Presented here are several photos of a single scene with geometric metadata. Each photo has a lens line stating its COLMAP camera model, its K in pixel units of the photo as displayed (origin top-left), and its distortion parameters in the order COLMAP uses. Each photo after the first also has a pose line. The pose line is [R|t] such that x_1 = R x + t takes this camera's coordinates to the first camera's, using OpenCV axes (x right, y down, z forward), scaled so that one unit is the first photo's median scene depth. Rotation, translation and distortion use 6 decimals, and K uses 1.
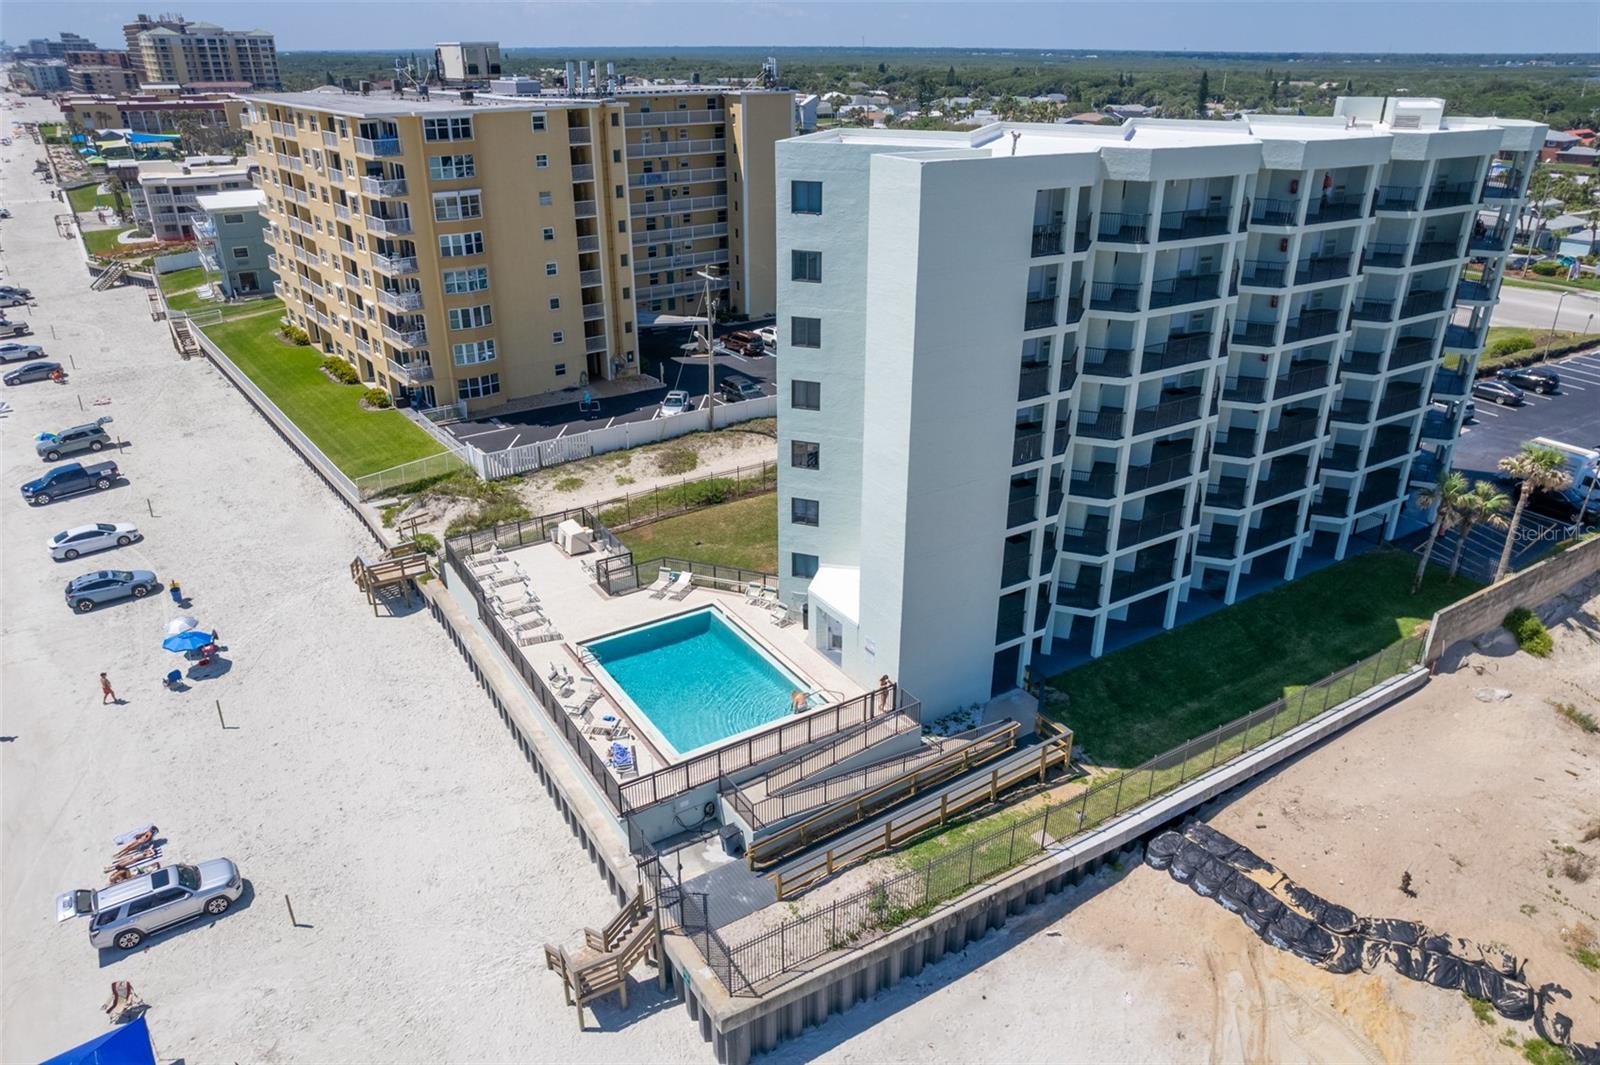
lens RADIAL K [[1084.1, 0, 800.0], [0, 1084.1, 532.5], [0, 0, 1]] dist [-0.082614, 0.077105]
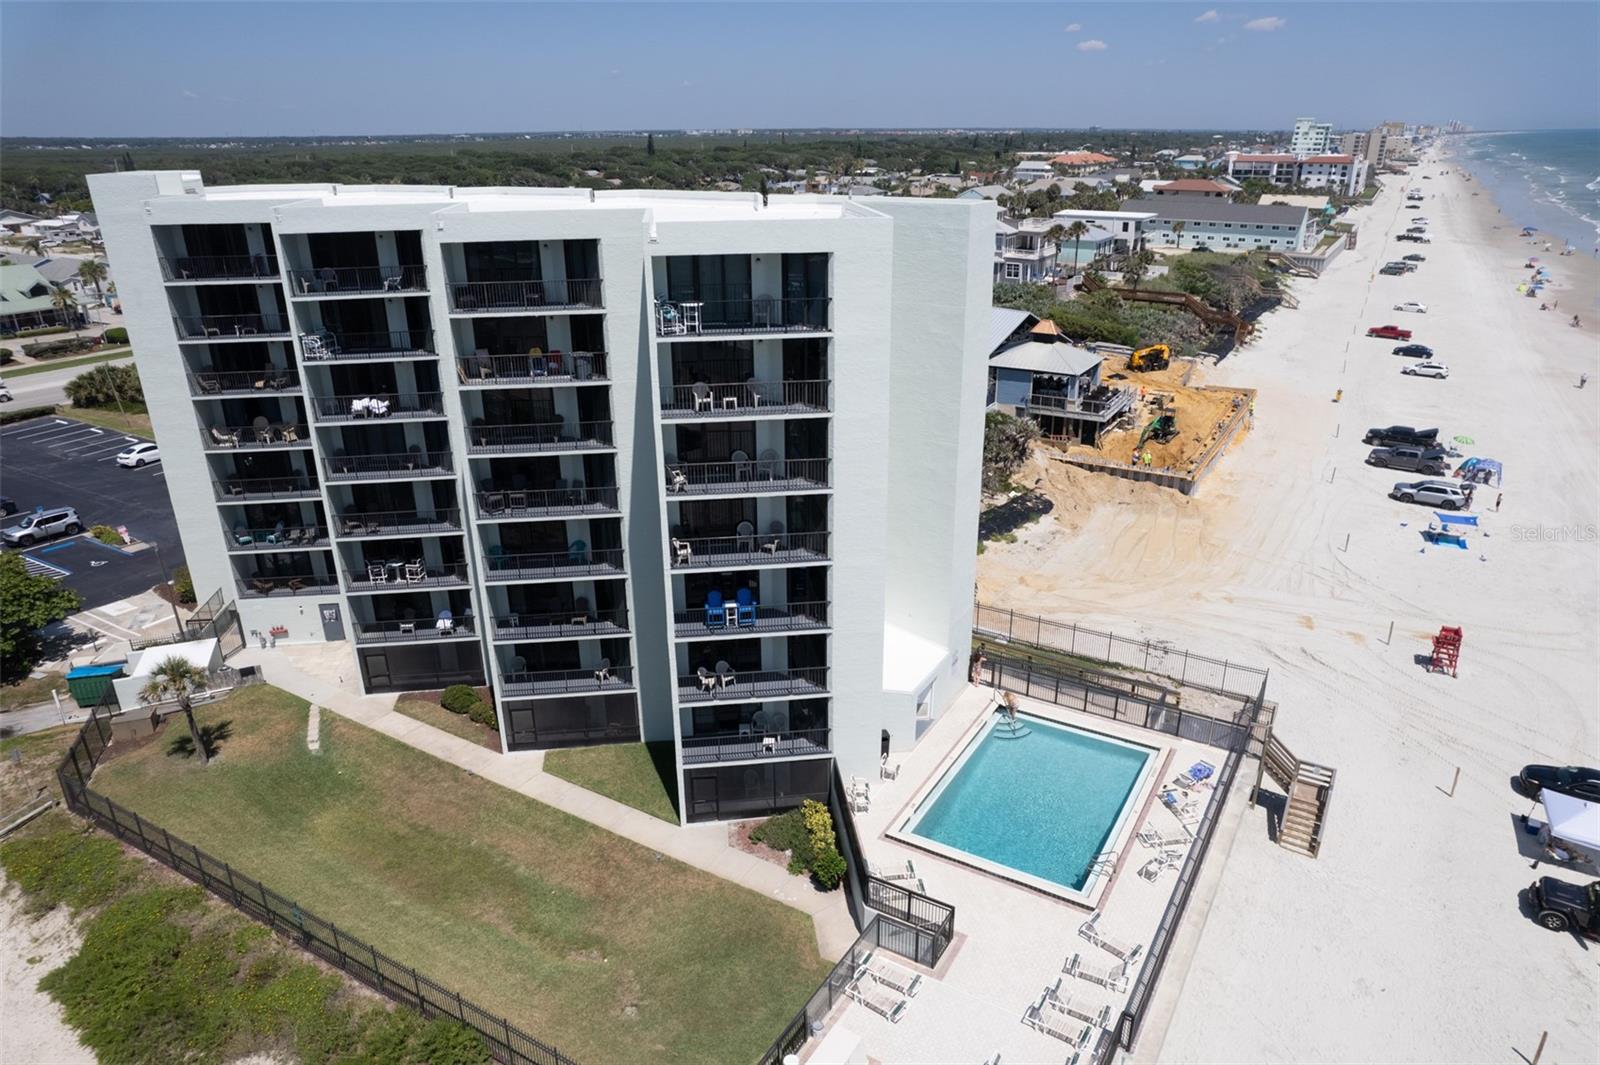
lens RADIAL K [[1025.8, 0, 800.0], [0, 1025.8, 532.5], [0, 0, 1]] dist [-0.085461, 0.083383]
pose [[-0.443074, -0.331972, 0.832754, -0.559815], [0.377200, 0.773650, 0.509103, -0.472185], [-0.813268, 0.539685, -0.217564, 1.071868]]
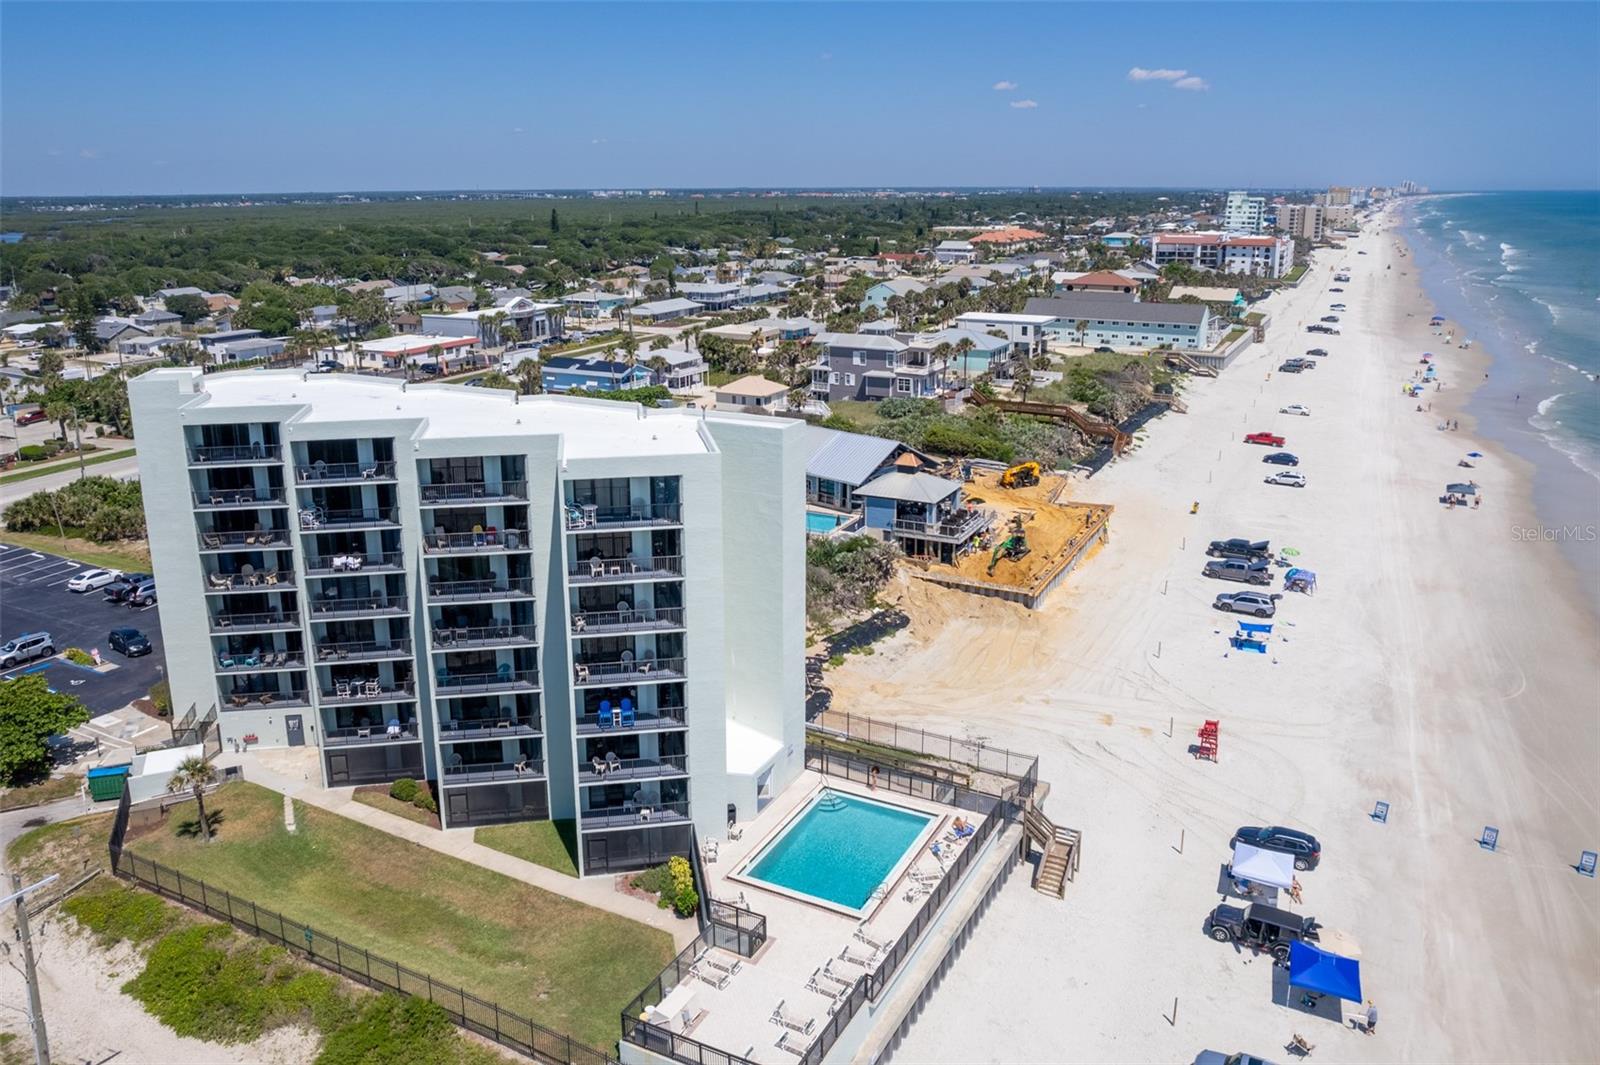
lens RADIAL K [[1161.9, 0, 767.3], [0, 1161.9, 461.0], [0, 0, 1]] dist [-0.074626, 0.064085]
pose [[-0.480013, -0.203811, 0.853257, -0.947672], [0.366651, 0.837002, 0.406194, -0.698419], [-0.796966, 0.507827, -0.327044, 1.111682]]
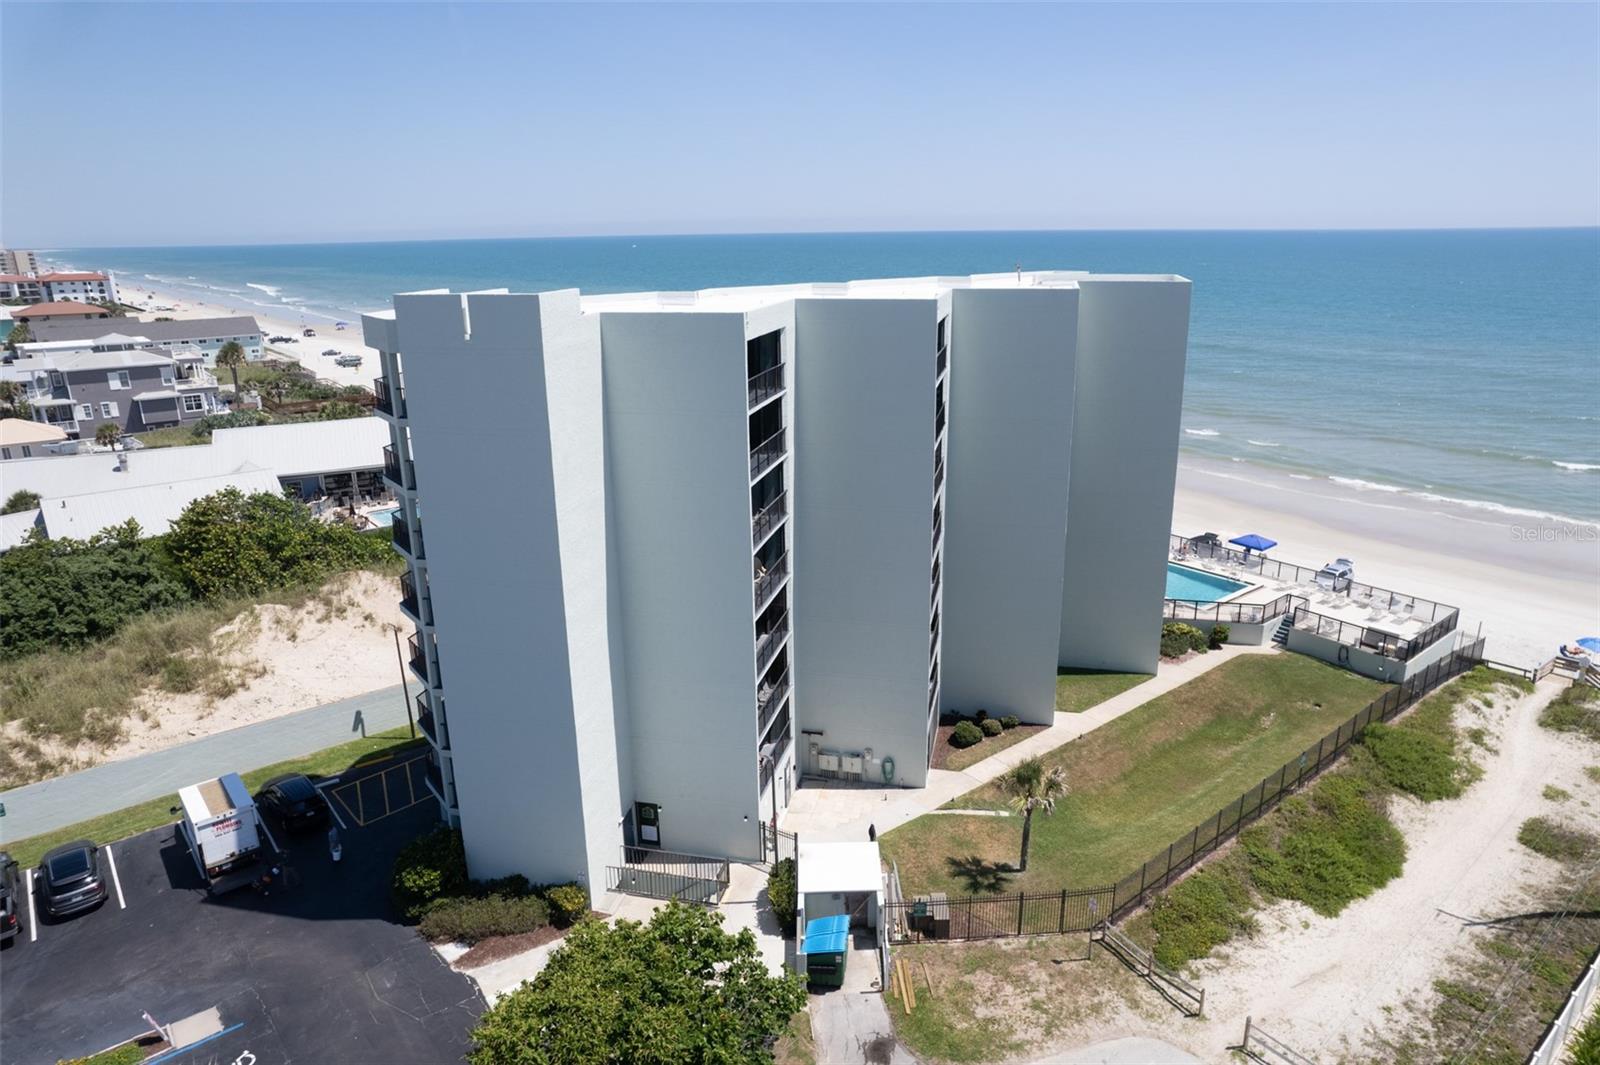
lens RADIAL K [[1025.8, 0, 800.0], [0, 1025.8, 532.5], [0, 0, 1]] dist [-0.085461, 0.083383]
pose [[-0.994911, 0.038271, -0.093205, 0.526988], [-0.032253, 0.755408, 0.654461, -0.805350], [0.095455, 0.654136, -0.750329, 1.805068]]
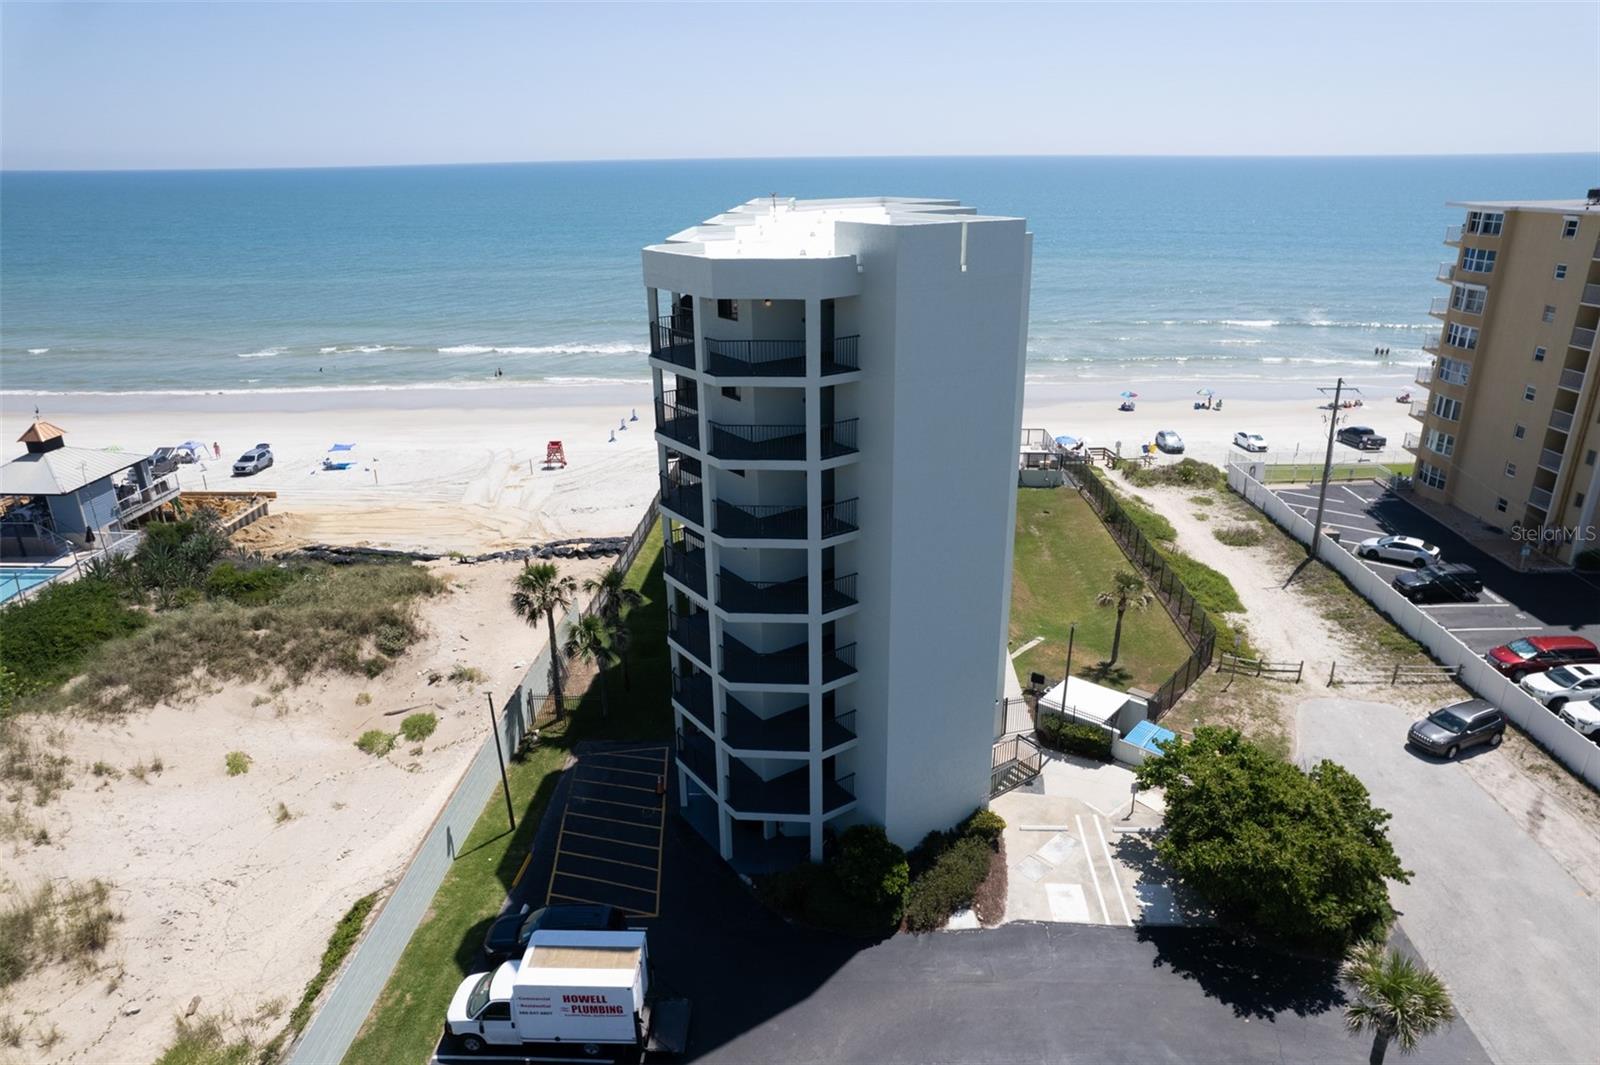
lens RADIAL K [[1025.3, 0, 800.0], [0, 1025.3, 532.5], [0, 0, 1]] dist [-0.071995, 0.066470]
pose [[-0.583461, 0.285588, -0.760271, 1.229459], [-0.328034, 0.773499, 0.542303, -0.647166], [0.742944, 0.565808, -0.357624, 1.455099]]
